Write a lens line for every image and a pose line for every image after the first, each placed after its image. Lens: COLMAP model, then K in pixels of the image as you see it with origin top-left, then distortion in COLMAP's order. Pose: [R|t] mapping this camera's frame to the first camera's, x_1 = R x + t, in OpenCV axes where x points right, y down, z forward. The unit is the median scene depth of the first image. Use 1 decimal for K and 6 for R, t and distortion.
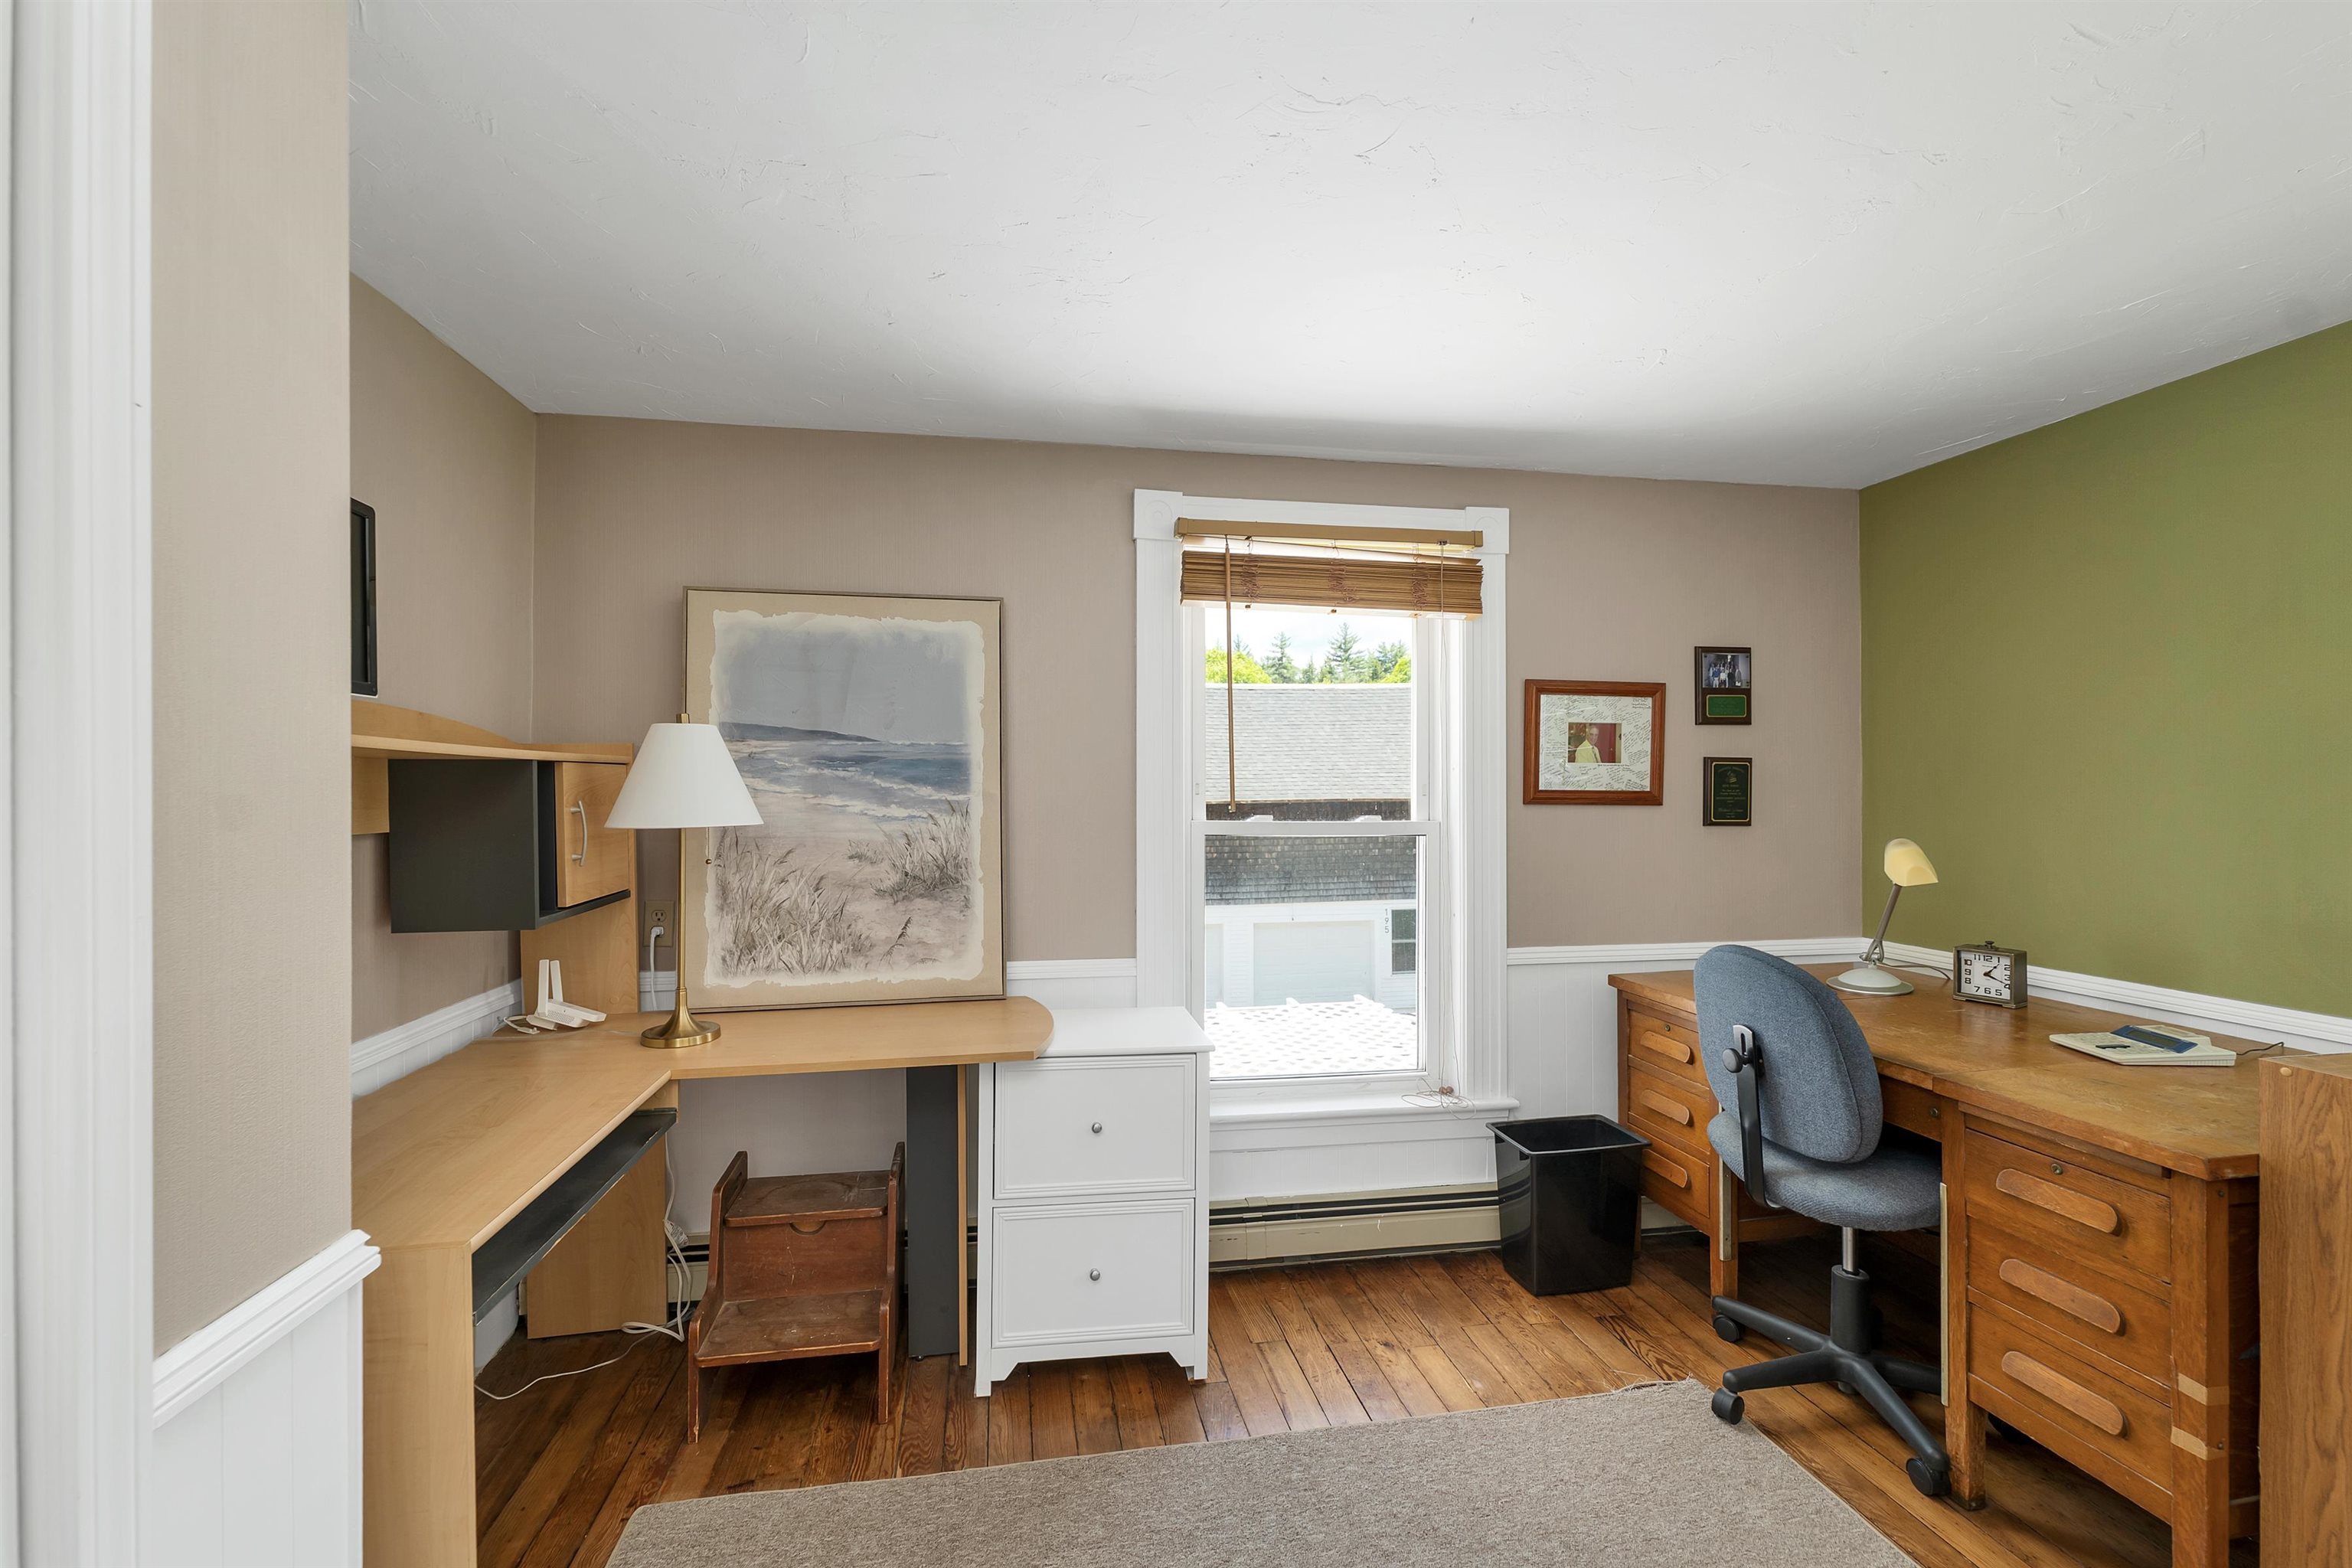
lens RADIAL K [[979.3, 0, 1158.4], [0, 979.3, 794.6], [0, 0, 1]] dist [-0.003086, 0.000109]
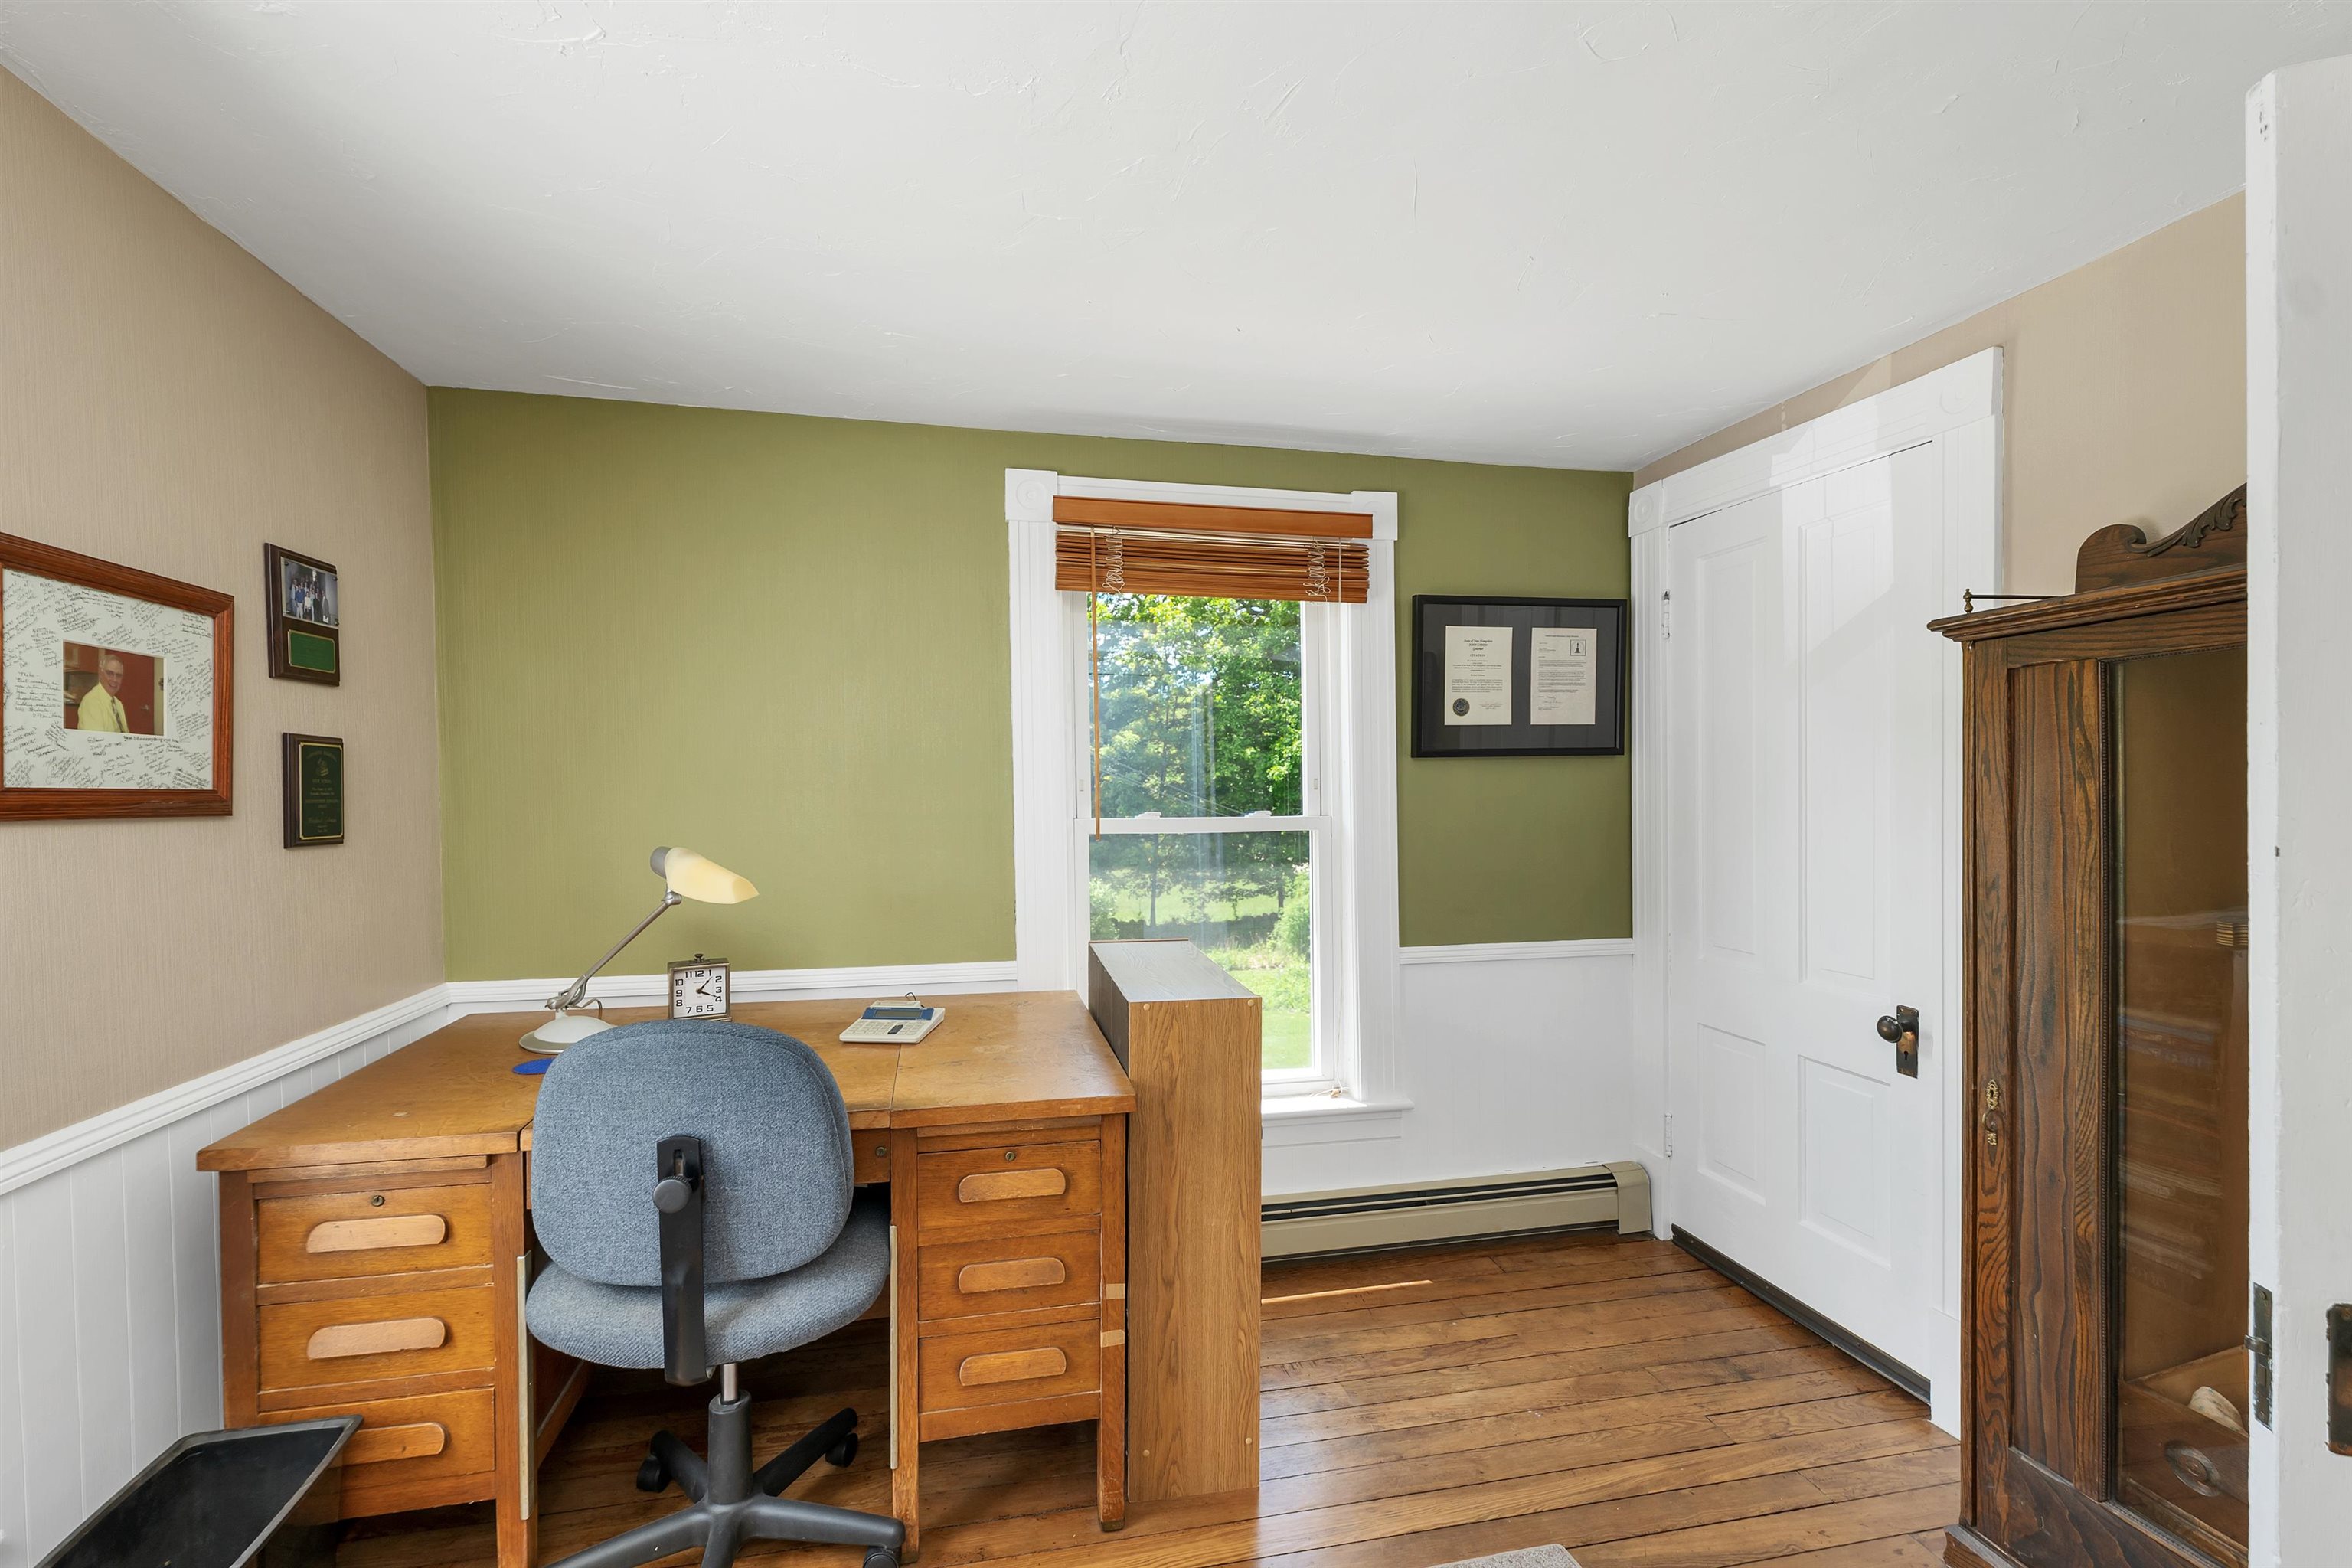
lens RADIAL K [[979.3, 0, 1158.4], [0, 979.3, 794.6], [0, 0, 1]] dist [-0.003086, 0.000109]
pose [[-0.054045, -0.006035, 0.998520, -0.073588], [0.001427, 0.999980, 0.006121, -0.003651], [-0.998537, 0.001756, -0.054035, 0.541857]]
